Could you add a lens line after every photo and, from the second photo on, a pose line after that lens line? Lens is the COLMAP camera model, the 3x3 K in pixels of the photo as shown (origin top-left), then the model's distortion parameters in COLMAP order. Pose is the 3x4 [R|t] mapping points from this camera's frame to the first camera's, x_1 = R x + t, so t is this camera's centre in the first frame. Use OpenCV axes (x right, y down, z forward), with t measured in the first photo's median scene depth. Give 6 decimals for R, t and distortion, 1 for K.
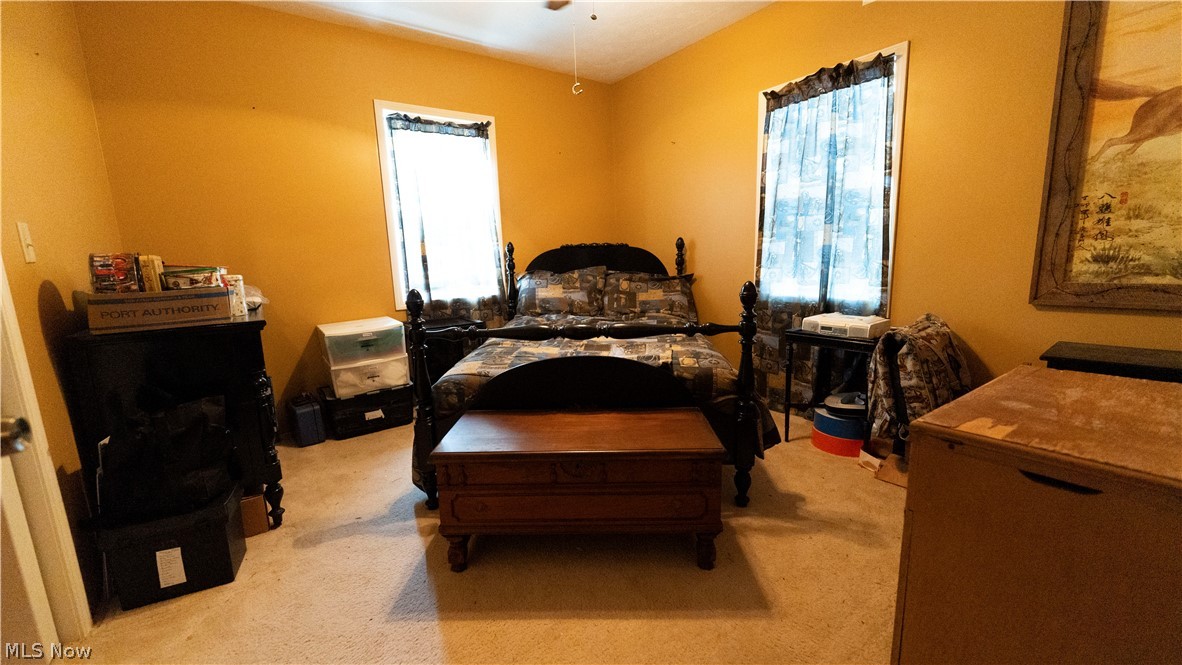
lens RADIAL K [[476.7, 0, 590.5], [0, 476.7, 336.0], [0, 0, 1]] dist [0.002749, 0.000101]
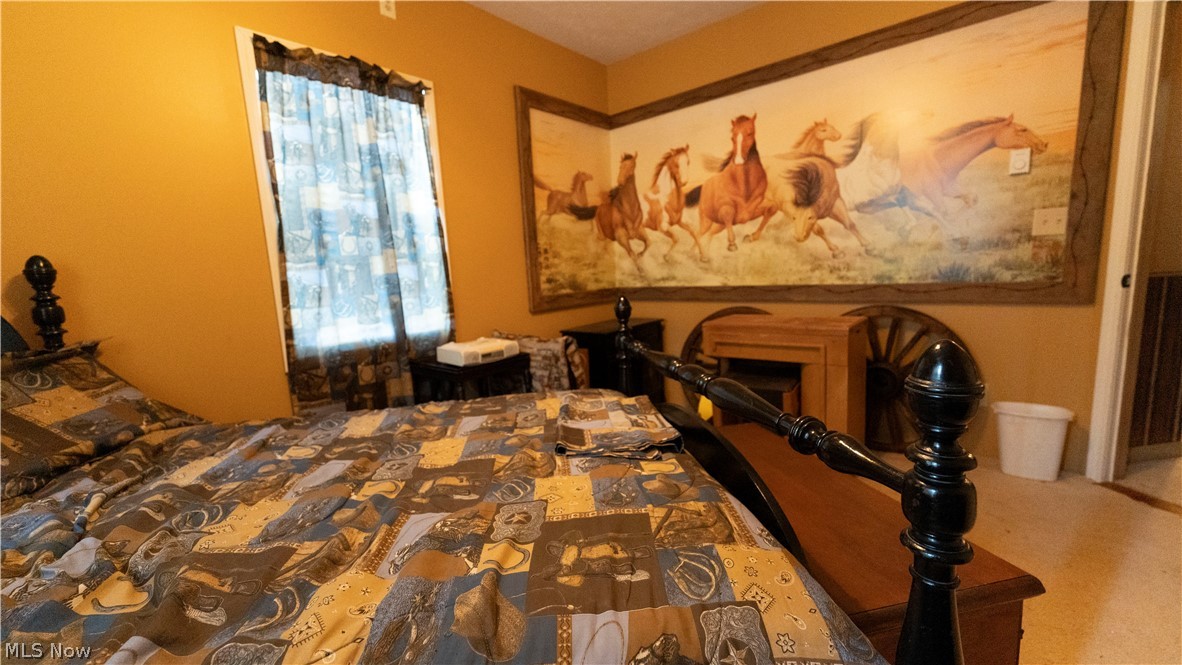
lens RADIAL K [[476.7, 0, 592.2], [0, 476.7, 336.6], [0, 0, 1]] dist [0.002749, 0.000101]
pose [[-0.247462, -0.099208, 0.963805, -0.457241], [0.215584, 0.964169, 0.154598, -0.147813], [-0.944609, 0.246039, -0.217208, 0.947228]]
